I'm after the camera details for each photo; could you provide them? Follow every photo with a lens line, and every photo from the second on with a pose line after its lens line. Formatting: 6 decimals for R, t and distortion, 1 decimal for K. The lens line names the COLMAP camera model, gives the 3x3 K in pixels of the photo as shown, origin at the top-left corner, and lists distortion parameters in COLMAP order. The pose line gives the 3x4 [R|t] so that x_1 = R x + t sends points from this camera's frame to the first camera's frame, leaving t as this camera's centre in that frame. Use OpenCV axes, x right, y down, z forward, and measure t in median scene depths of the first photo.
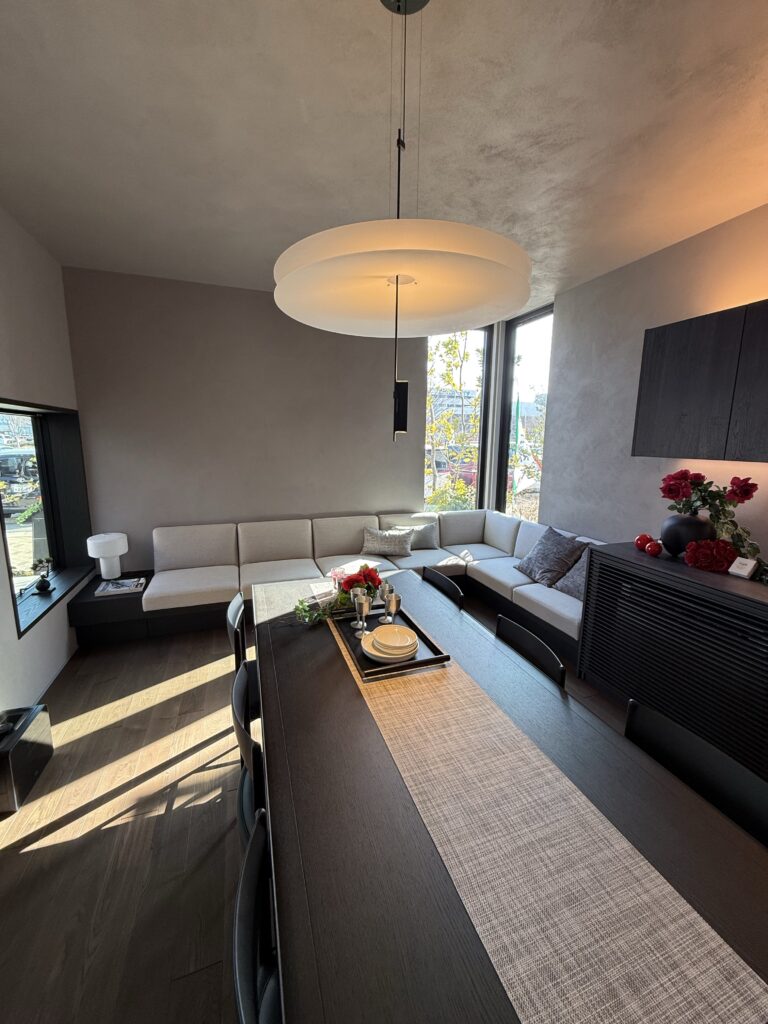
lens RADIAL K [[408.3, 0, 384.9], [0, 408.3, 508.4], [0, 0, 1]] dist [-0.000437, 0.000153]
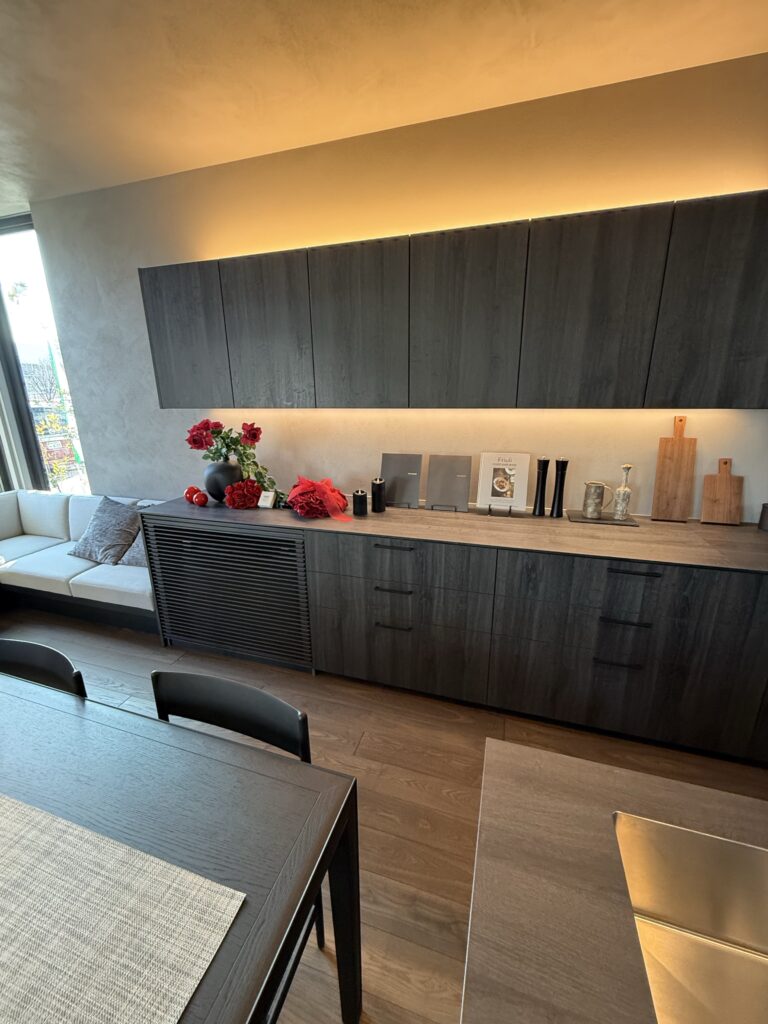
lens RADIAL K [[408.3, 0, 384.9], [0, 408.3, 508.4], [0, 0, 1]] dist [-0.000437, 0.000153]
pose [[0.603388, -0.237193, 0.761356, 0.141545], [0.153253, 0.971435, 0.181186, 0.006016], [-0.782583, 0.007355, 0.622502, -0.004358]]
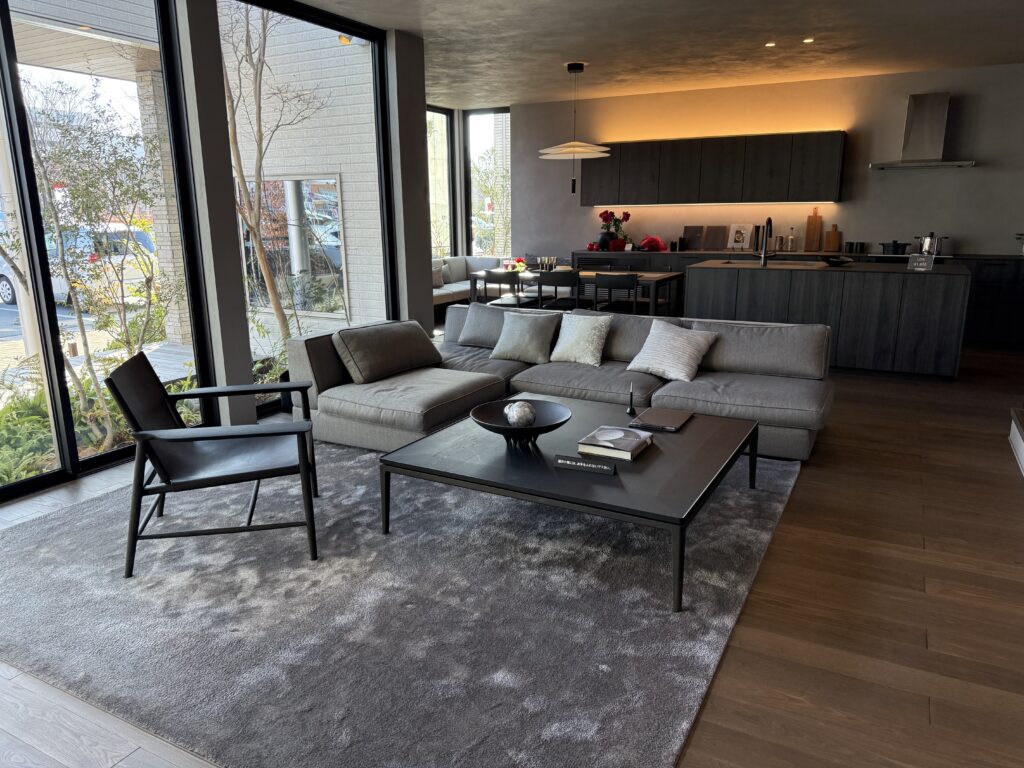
lens RADIAL K [[719.8, 0, 506.1], [0, 719.8, 384.2], [0, 0, 1]] dist [0.006245, -0.001184]
pose [[0.745604, -0.177037, 0.642443, -2.224626], [0.133724, 0.984204, 0.116020, 0.293057], [-0.652835, -0.000595, 0.757500, -1.553050]]
